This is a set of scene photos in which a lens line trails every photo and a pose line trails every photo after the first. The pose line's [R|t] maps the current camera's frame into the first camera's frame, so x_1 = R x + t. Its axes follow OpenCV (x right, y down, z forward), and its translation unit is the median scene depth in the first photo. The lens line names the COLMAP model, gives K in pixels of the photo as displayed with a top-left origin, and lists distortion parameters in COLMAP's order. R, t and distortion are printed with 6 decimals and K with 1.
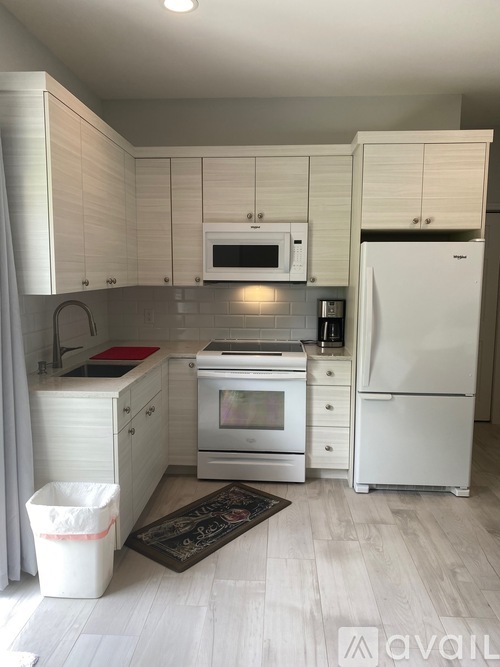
lens RADIAL K [[512.7, 0, 247.8], [0, 512.7, 334.8], [0, 0, 1]] dist [0.032010, -0.027356]
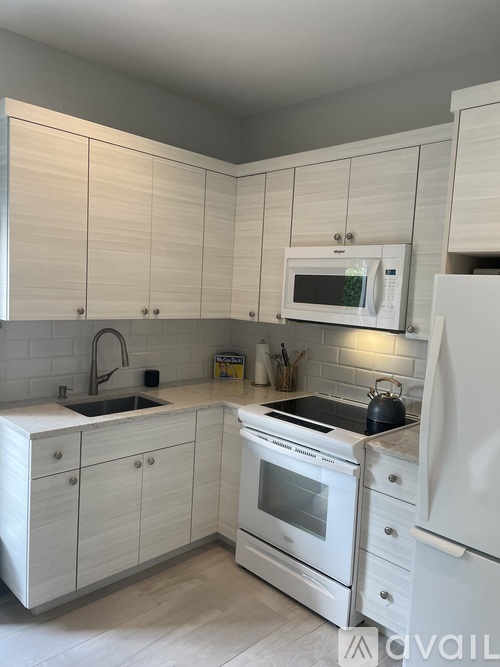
lens RADIAL K [[502.4, 0, 249.0], [0, 502.4, 329.4], [0, 0, 1]] dist [0.063233, -0.059547]
pose [[0.744363, 0.089085, -0.661806, 0.405814], [-0.131004, 0.991284, -0.013910, -0.071543], [0.654799, 0.097053, 0.749546, 0.380287]]
